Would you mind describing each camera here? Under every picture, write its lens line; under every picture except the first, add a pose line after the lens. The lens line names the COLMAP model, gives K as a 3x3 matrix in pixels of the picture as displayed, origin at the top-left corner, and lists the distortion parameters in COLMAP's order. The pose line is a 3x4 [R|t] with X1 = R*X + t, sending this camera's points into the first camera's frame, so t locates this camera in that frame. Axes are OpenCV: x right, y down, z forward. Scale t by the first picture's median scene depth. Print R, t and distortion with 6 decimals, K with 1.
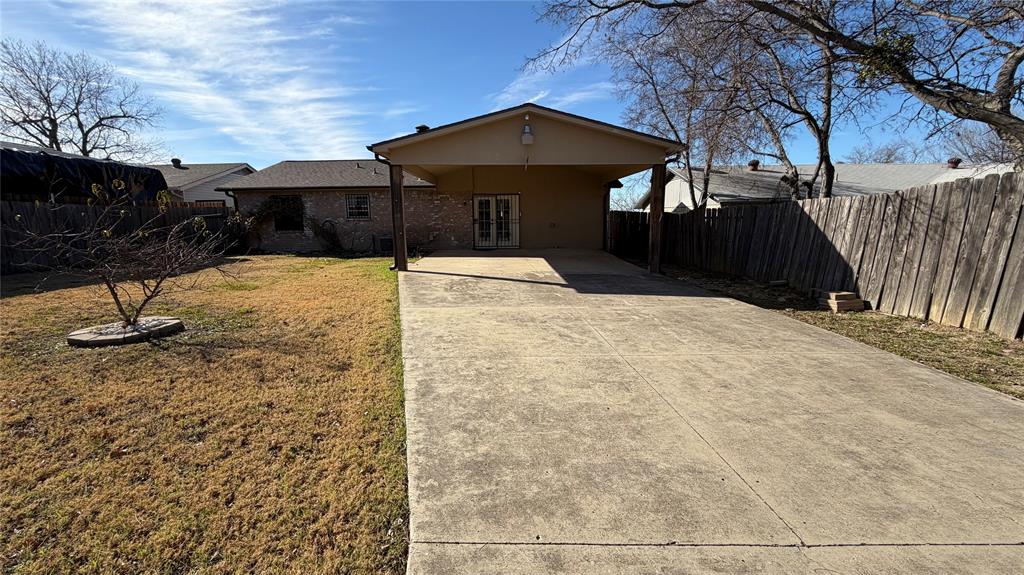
lens RADIAL K [[404.2, 0, 511.4], [0, 404.2, 289.3], [0, 0, 1]] dist [-0.002120, 0.000425]
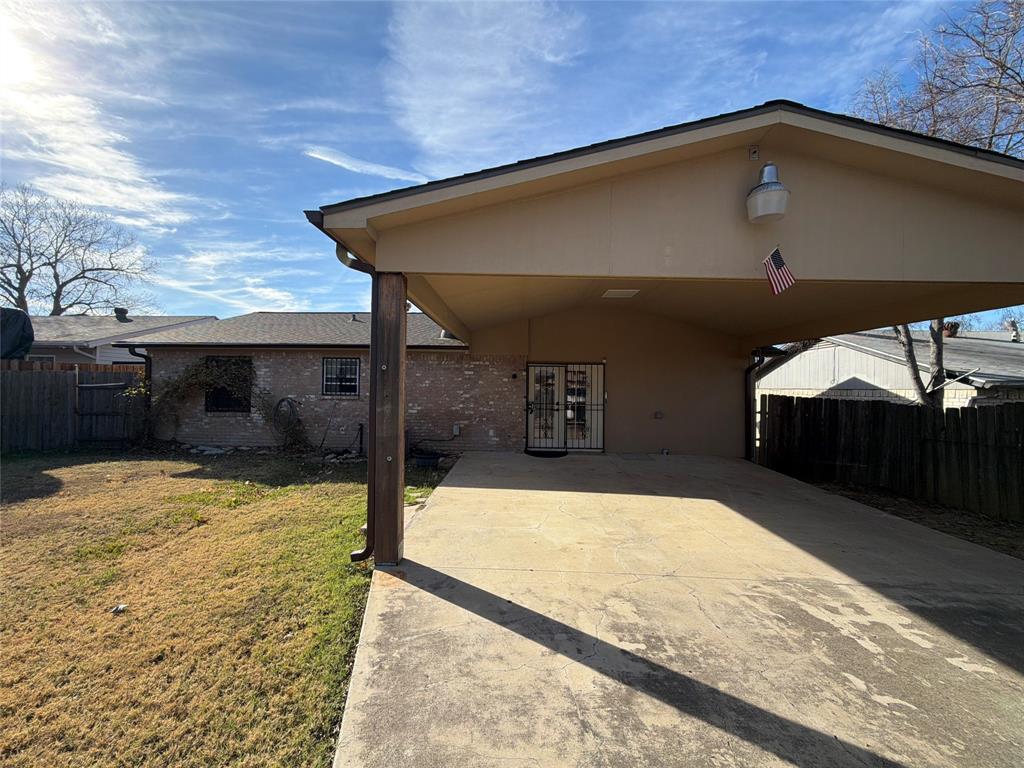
lens RADIAL K [[408.9, 0, 506.9], [0, 408.9, 379.8], [0, 0, 1]] dist [0.002088, 0.000686]
pose [[0.998621, 0.023984, -0.046700, -0.131321], [-0.032652, 0.980309, -0.194749, -0.117787], [0.041110, 0.196005, 0.979741, 0.541551]]
